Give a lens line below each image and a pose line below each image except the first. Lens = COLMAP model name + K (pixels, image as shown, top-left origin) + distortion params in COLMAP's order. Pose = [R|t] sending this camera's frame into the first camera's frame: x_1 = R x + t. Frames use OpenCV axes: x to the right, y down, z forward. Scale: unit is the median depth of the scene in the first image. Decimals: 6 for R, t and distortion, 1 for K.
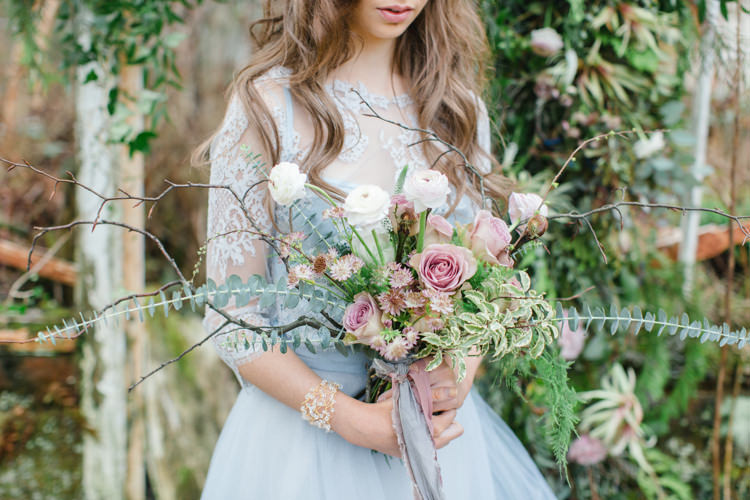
lens RADIAL K [[1138.8, 0, 375.1], [0, 1138.8, 257.9], [0, 0, 1]] dist [0.030851, 0.000000]
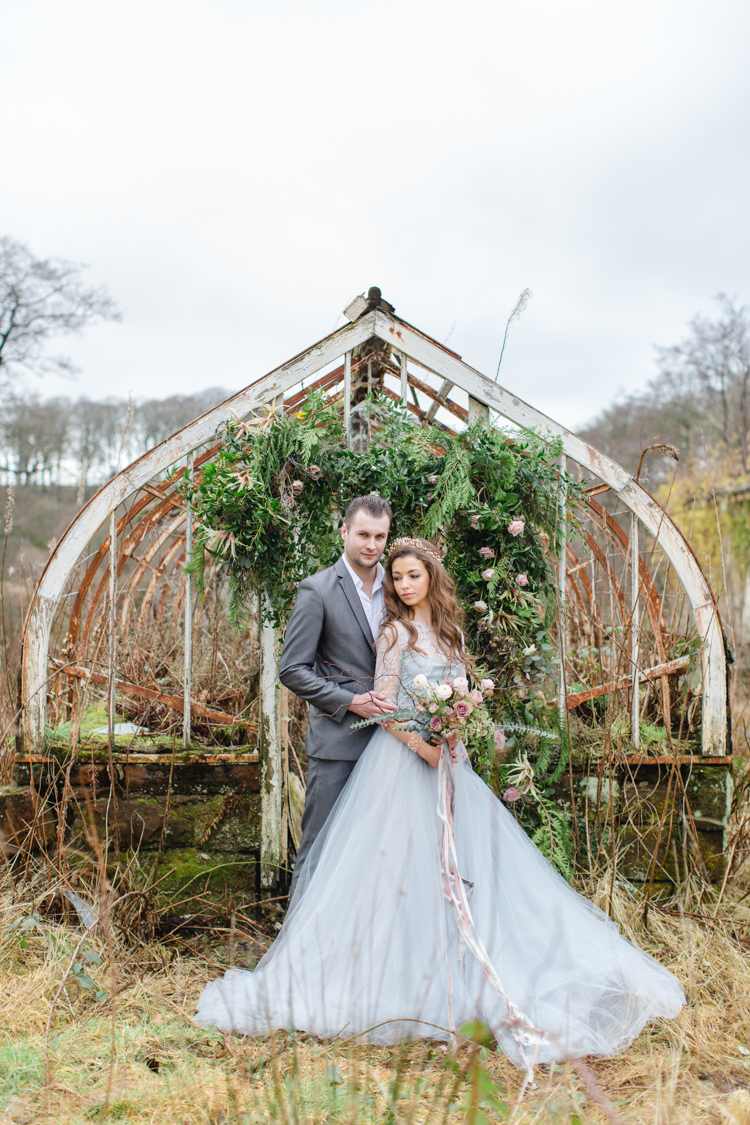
lens RADIAL K [[1708.1, 0, 373.7], [0, 1708.1, 554.4], [0, 0, 1]] dist [0.030851, 0.000000]
pose [[0.999551, -0.024961, 0.016590, -0.121769], [0.027802, 0.978963, -0.202137, 0.399513], [-0.011195, 0.202507, 0.979217, -2.394278]]
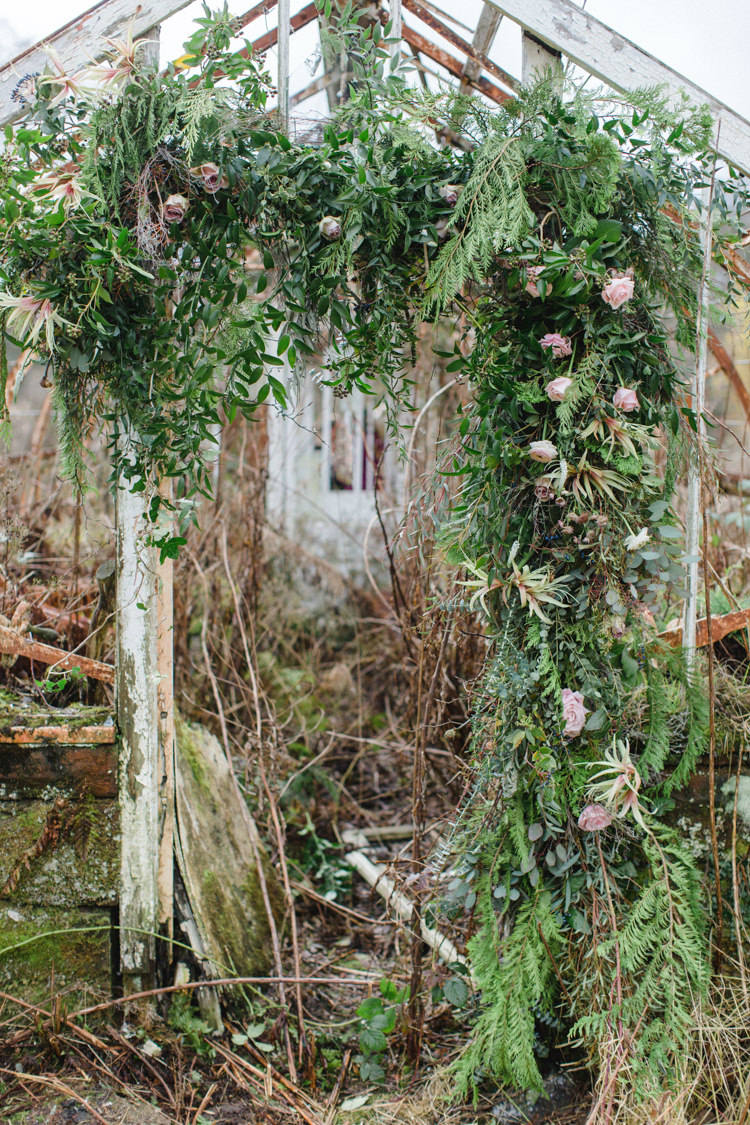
lens RADIAL K [[1708.1, 0, 376.2], [0, 1708.1, 560.2], [0, 0, 1]] dist [0.030851, 0.000000]
pose [[0.999835, -0.018044, 0.002298, -0.024612], [0.018183, 0.994842, -0.099796, 0.089556], [-0.000485, 0.099821, 0.995005, -0.708744]]
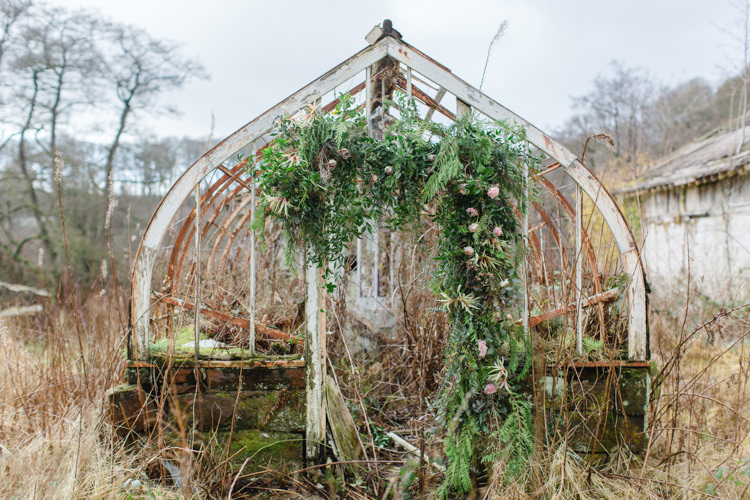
lens RADIAL K [[1138.8, 0, 375.0], [0, 1138.8, 233.6], [0, 0, 1]] dist [0.030851, 0.000000]
pose [[0.999496, -0.029274, 0.012317, -0.141556], [0.031200, 0.977524, -0.208505, 0.410195], [-0.005937, 0.208784, 0.977944, -2.073792]]
